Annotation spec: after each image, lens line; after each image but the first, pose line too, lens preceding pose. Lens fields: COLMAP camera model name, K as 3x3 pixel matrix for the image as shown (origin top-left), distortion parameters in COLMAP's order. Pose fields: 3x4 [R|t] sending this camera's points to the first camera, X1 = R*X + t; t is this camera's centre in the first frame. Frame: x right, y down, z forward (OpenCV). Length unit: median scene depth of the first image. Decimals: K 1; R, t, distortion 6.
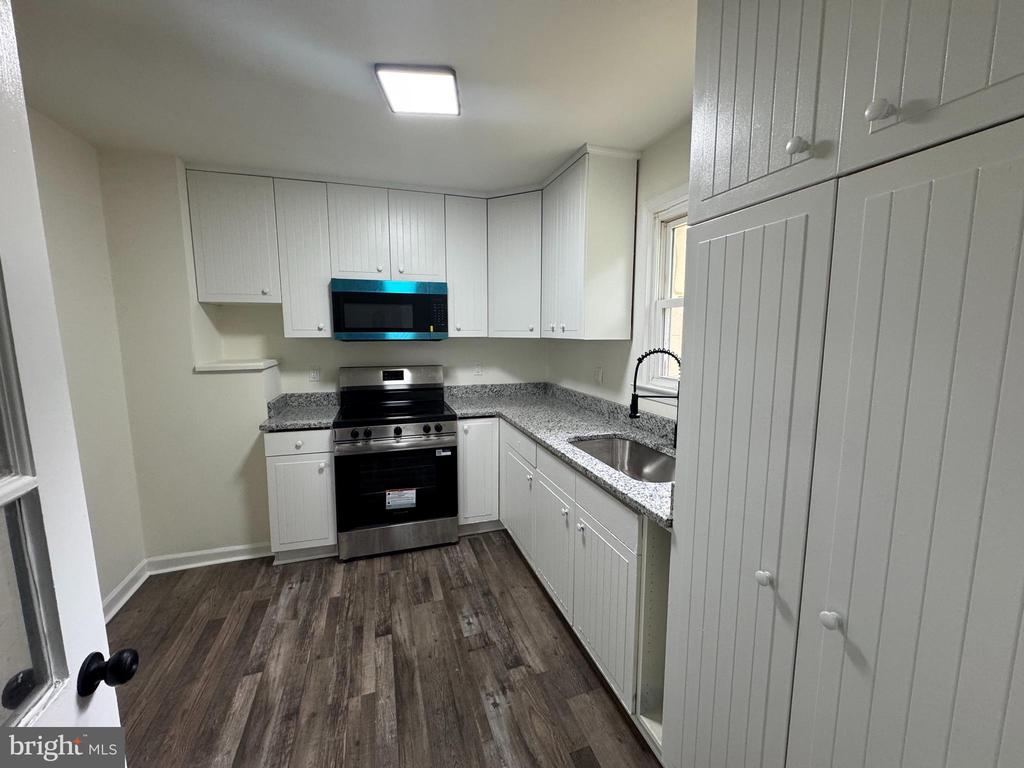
lens RADIAL K [[407.4, 0, 511.0], [0, 407.4, 380.9], [0, 0, 1]] dist [0.000206, -0.000215]
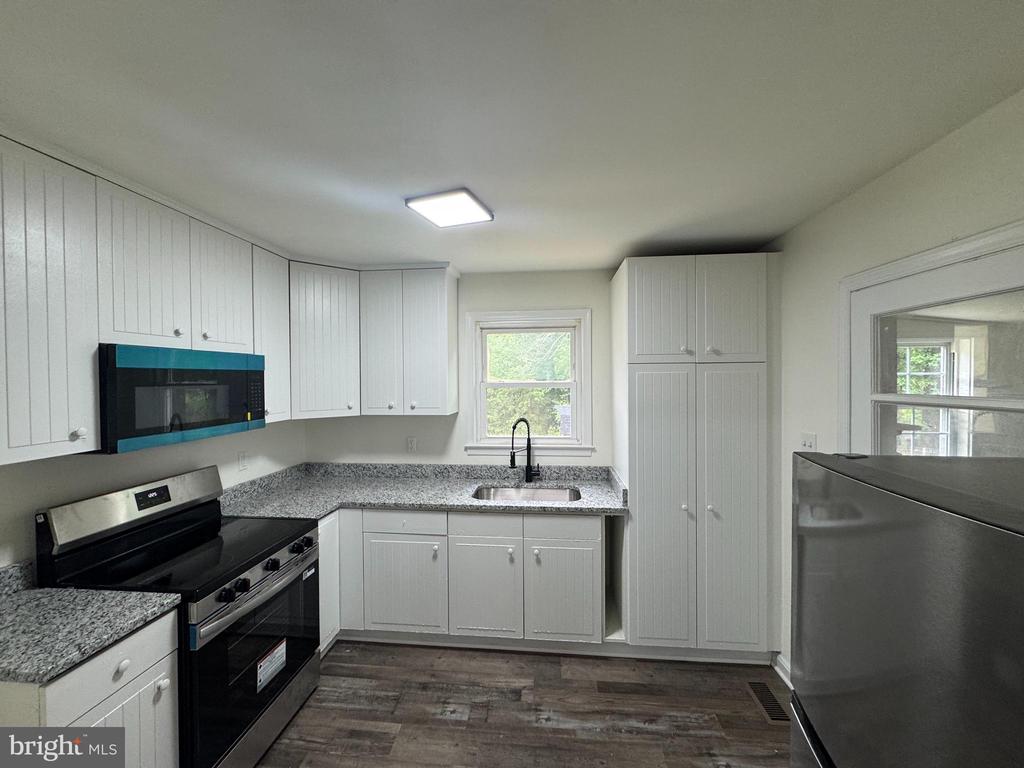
lens RADIAL K [[407.4, 0, 511.0], [0, 407.4, 380.9], [0, 0, 1]] dist [0.000206, -0.000215]
pose [[0.408205, -0.012559, 0.912804, -0.810324], [0.119616, 0.992020, -0.039843, -0.126891], [-0.905020, 0.125450, 0.406450, 0.317890]]
